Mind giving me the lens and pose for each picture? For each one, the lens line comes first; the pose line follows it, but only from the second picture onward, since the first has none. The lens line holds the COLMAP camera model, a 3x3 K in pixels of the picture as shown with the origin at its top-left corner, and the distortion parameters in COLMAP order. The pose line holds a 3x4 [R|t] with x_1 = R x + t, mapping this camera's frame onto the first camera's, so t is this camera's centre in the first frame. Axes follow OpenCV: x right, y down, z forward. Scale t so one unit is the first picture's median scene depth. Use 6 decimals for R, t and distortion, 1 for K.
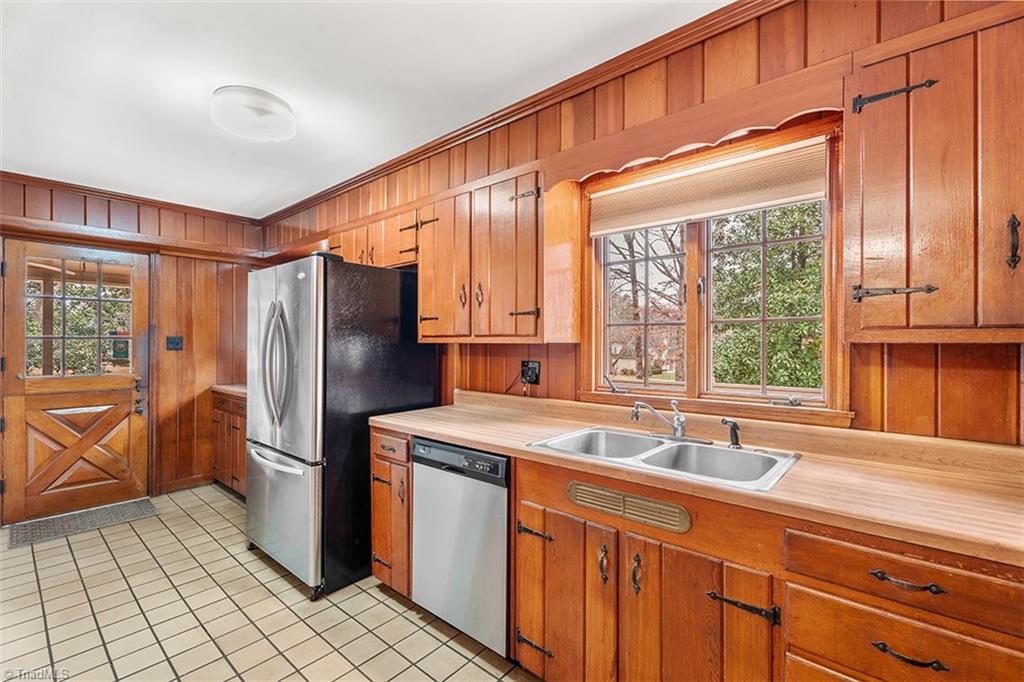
lens RADIAL K [[453.7, 0, 506.4], [0, 453.7, 344.3], [0, 0, 1]] dist [0.005466, -0.000047]
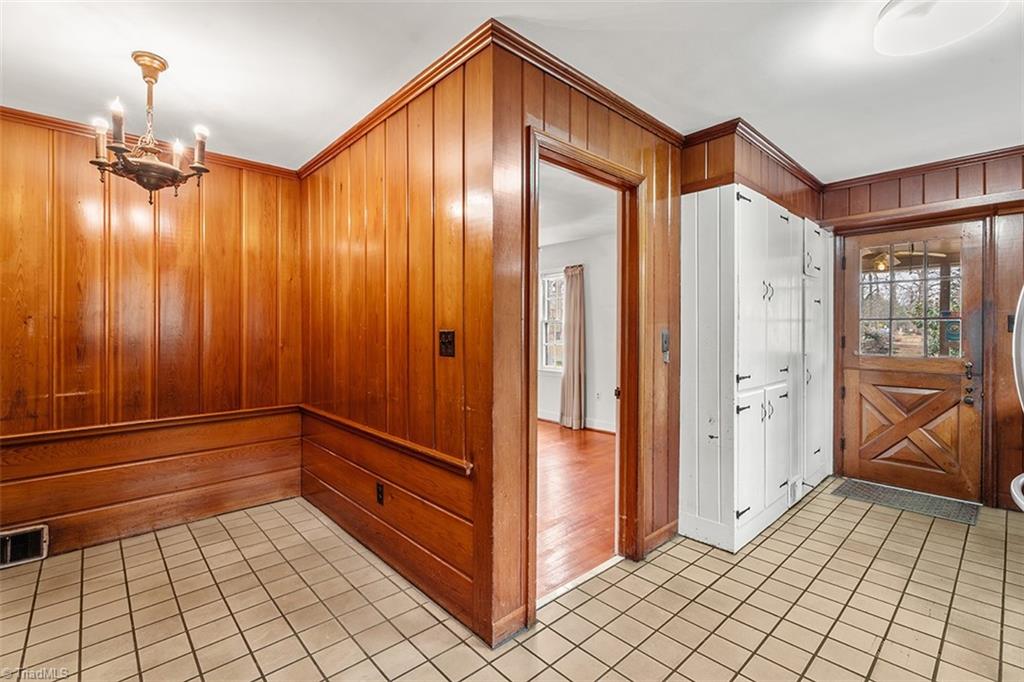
lens RADIAL K [[453.7, 0, 505.3], [0, 453.7, 335.3], [0, 0, 1]] dist [0.005466, -0.000047]
pose [[-0.103188, 0.008425, -0.994626, 0.214956], [-0.003713, 0.999954, 0.008855, 0.021387], [0.994655, 0.004607, -0.103152, 0.283534]]
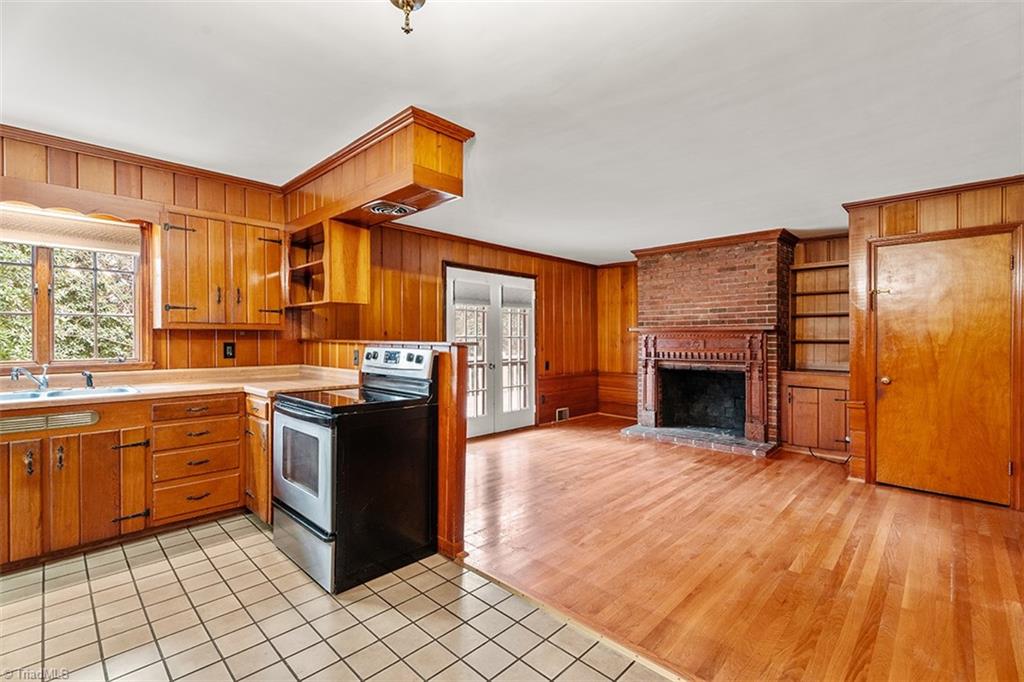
lens RADIAL K [[453.7, 0, 511.0], [0, 453.7, 339.6], [0, 0, 1]] dist [0.005466, -0.000047]
pose [[0.046680, -0.004390, 0.998900, -0.726188], [0.000001, 0.999990, 0.004395, 0.021594], [-0.998910, -0.000204, 0.046680, -0.429310]]
